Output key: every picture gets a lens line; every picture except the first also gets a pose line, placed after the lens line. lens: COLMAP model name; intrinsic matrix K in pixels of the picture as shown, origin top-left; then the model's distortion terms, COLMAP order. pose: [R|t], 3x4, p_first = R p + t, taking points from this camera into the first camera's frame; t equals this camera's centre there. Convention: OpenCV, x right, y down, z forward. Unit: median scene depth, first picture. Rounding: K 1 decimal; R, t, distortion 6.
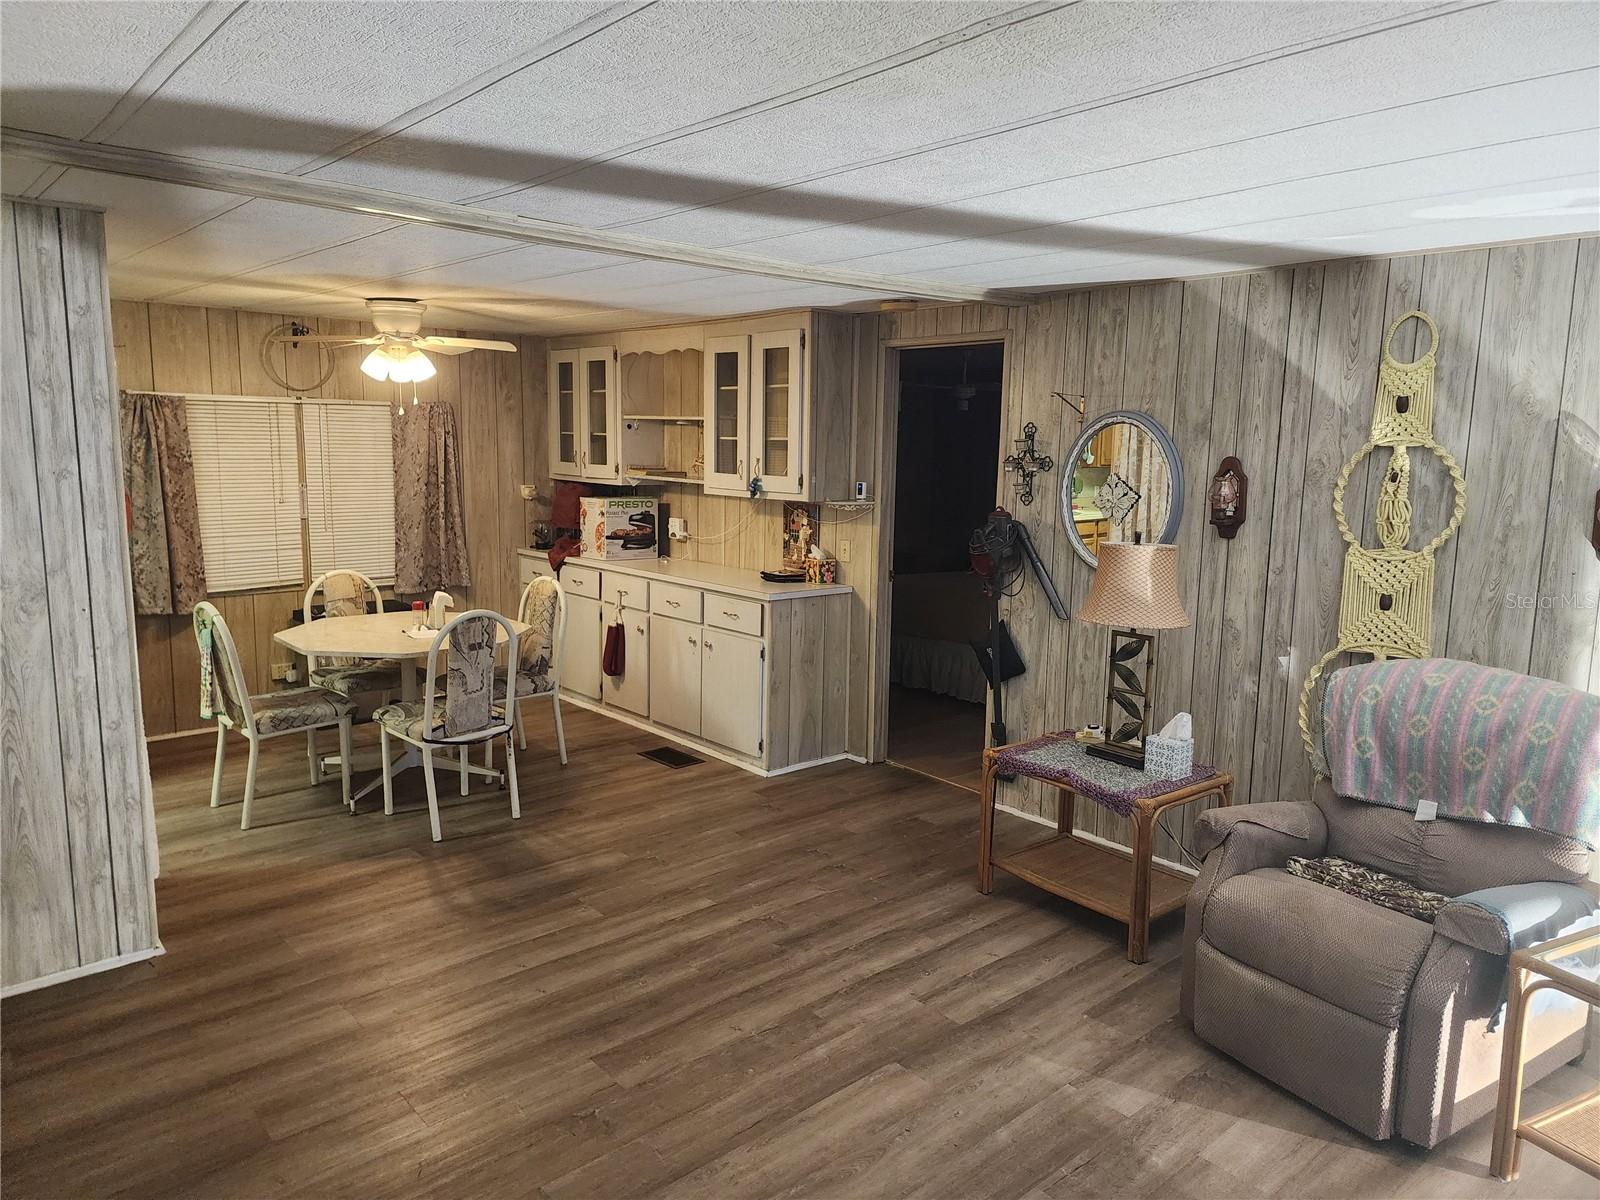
lens RADIAL K [[1073.8, 0, 800.0], [0, 1073.8, 600.0], [0, 0, 1]] dist [0.109926, -0.124649]
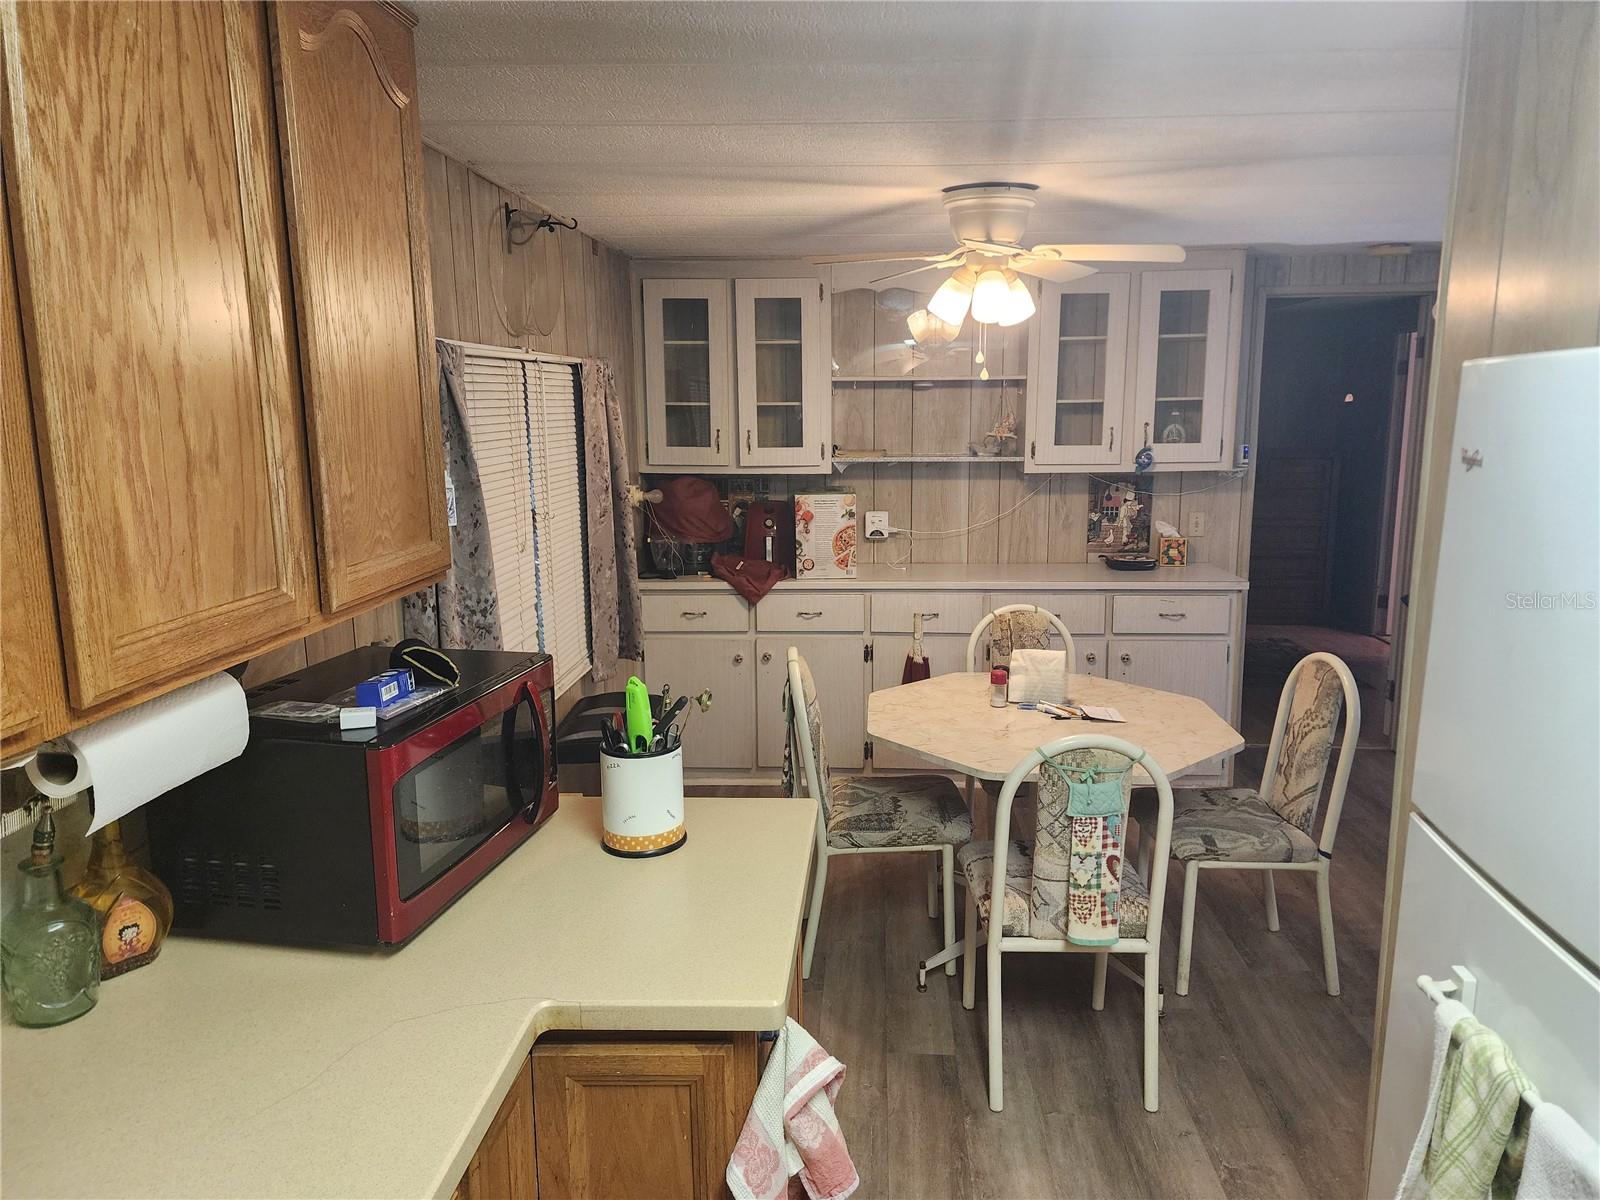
lens RADIAL K [[1073.8, 0, 800.0], [0, 1073.8, 600.0], [0, 0, 1]] dist [0.109926, -0.124649]
pose [[0.705710, -0.151008, 0.692221, -0.746310], [0.126436, 0.988181, 0.086672, -0.093900], [-0.697128, 0.026357, 0.716462, 0.532954]]
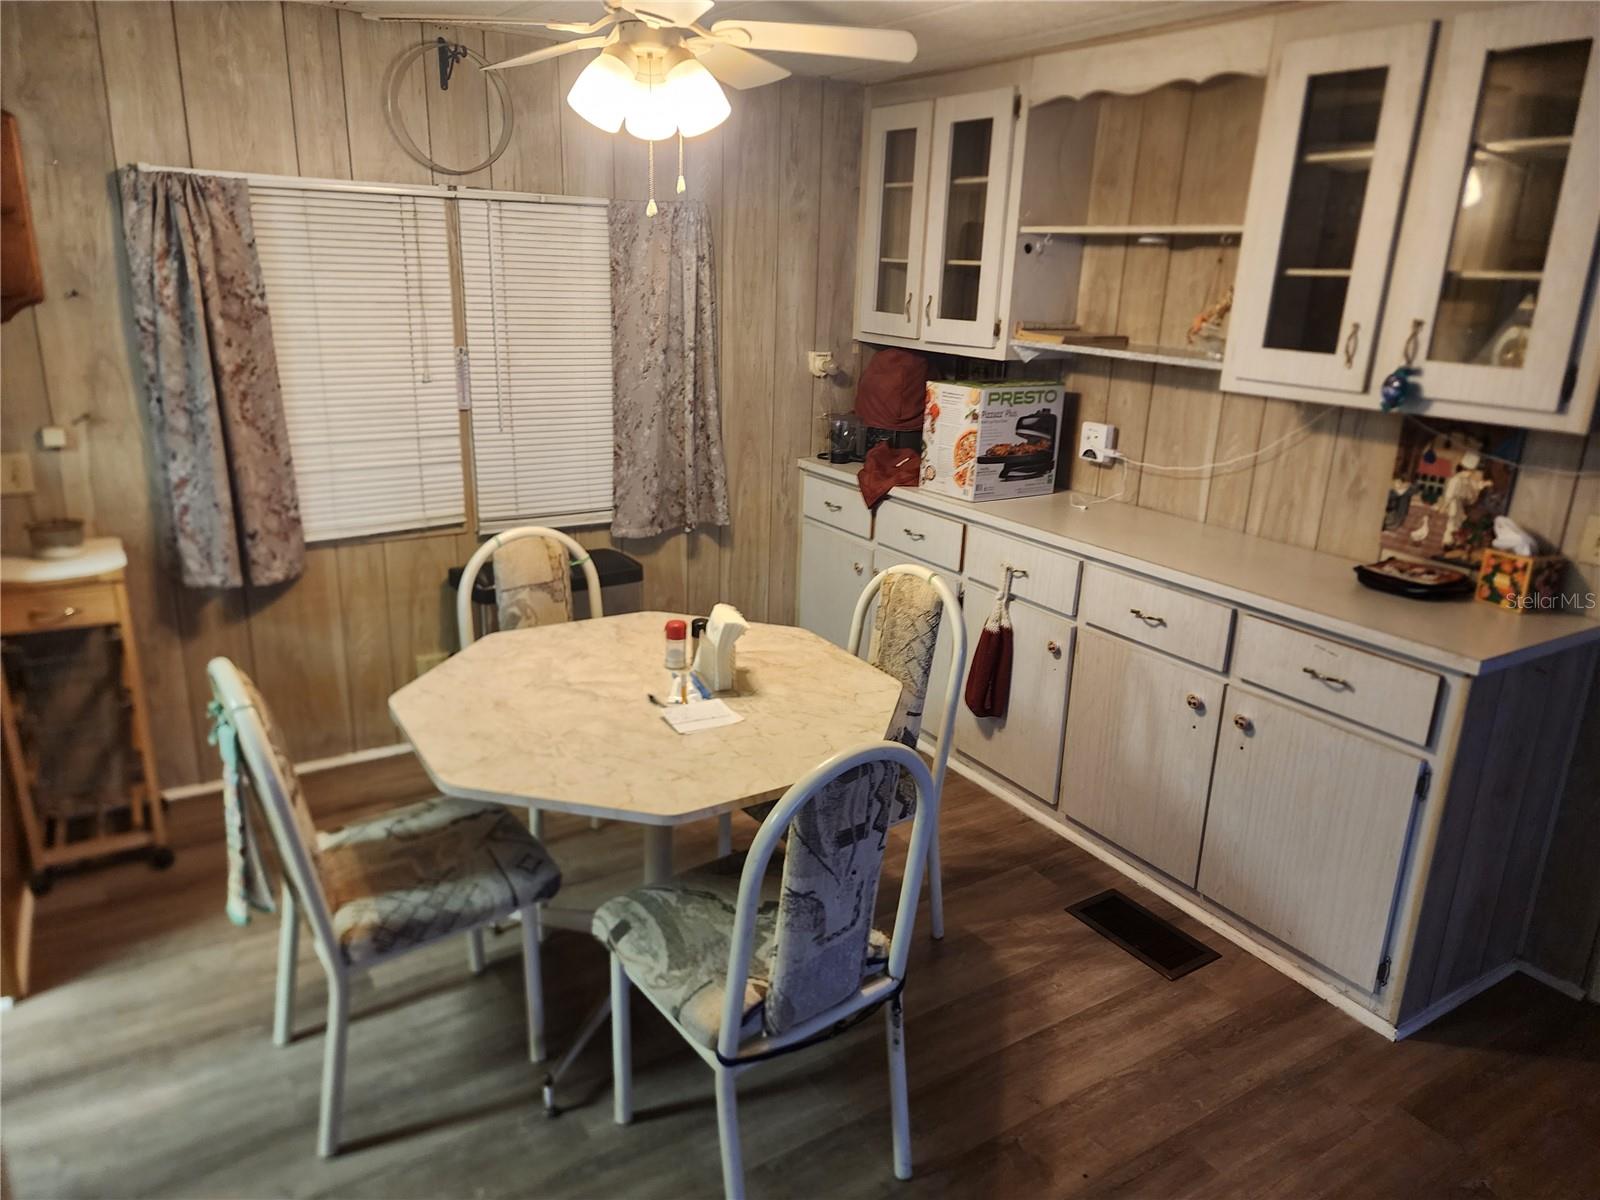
lens RADIAL K [[1073.8, 0, 800.0], [0, 1073.8, 600.0], [0, 0, 1]] dist [0.109926, -0.124649]
pose [[0.987622, 0.060882, -0.144555, -0.194146], [-0.038529, 0.987524, 0.152679, -0.071086], [0.152047, -0.145220, 0.977647, 0.460754]]
